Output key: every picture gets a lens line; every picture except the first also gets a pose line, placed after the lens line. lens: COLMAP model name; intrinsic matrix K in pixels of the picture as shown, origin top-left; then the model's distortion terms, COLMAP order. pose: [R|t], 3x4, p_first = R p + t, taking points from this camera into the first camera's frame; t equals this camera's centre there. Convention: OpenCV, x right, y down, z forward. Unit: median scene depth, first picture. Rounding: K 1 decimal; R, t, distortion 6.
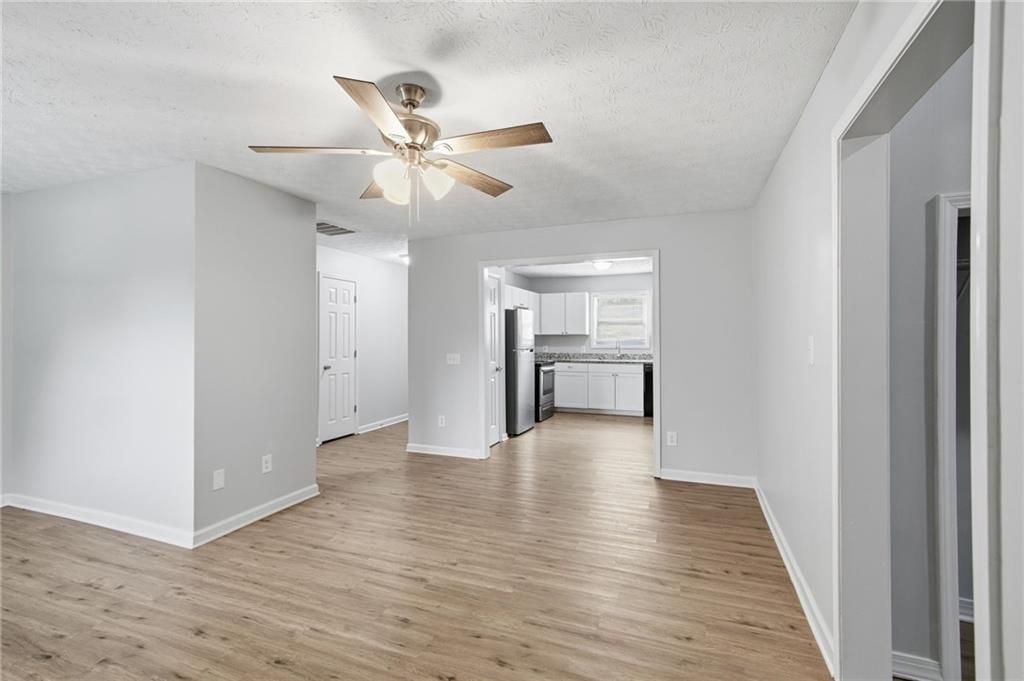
lens RADIAL K [[520.9, 0, 494.6], [0, 520.9, 330.6], [0, 0, 1]] dist [0.000370, 0.000221]
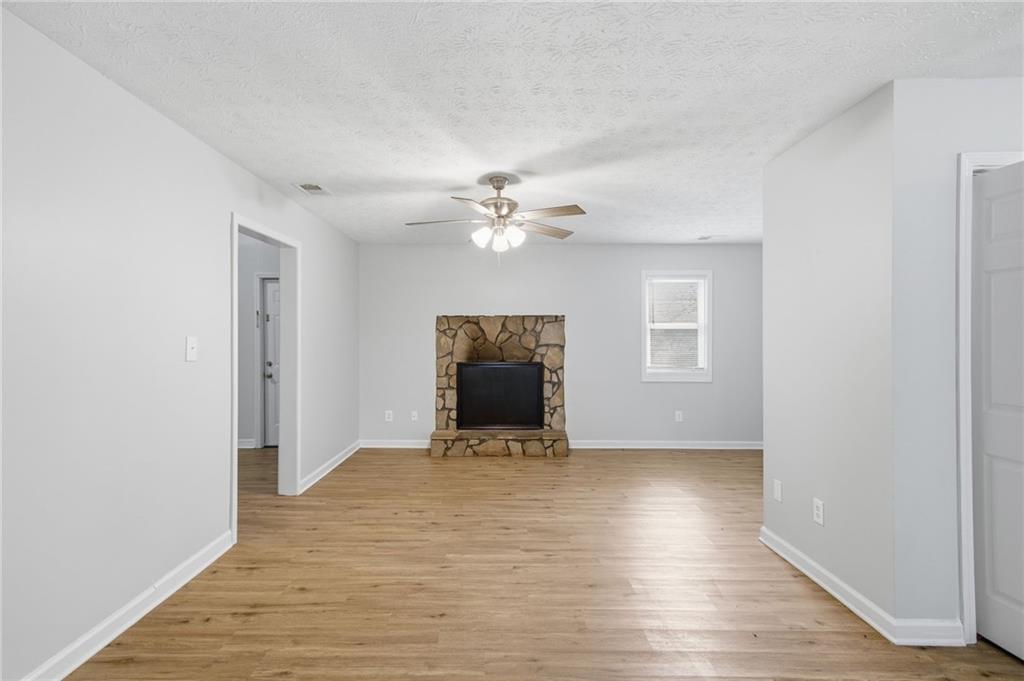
lens RADIAL K [[520.9, 0, 494.6], [0, 520.9, 330.6], [0, 0, 1]] dist [0.000370, 0.000221]
pose [[-0.938559, -0.006581, -0.345056, 0.305425], [0.002406, 0.999669, -0.025610, 0.025769], [0.345111, -0.024866, -0.938233, 1.935097]]
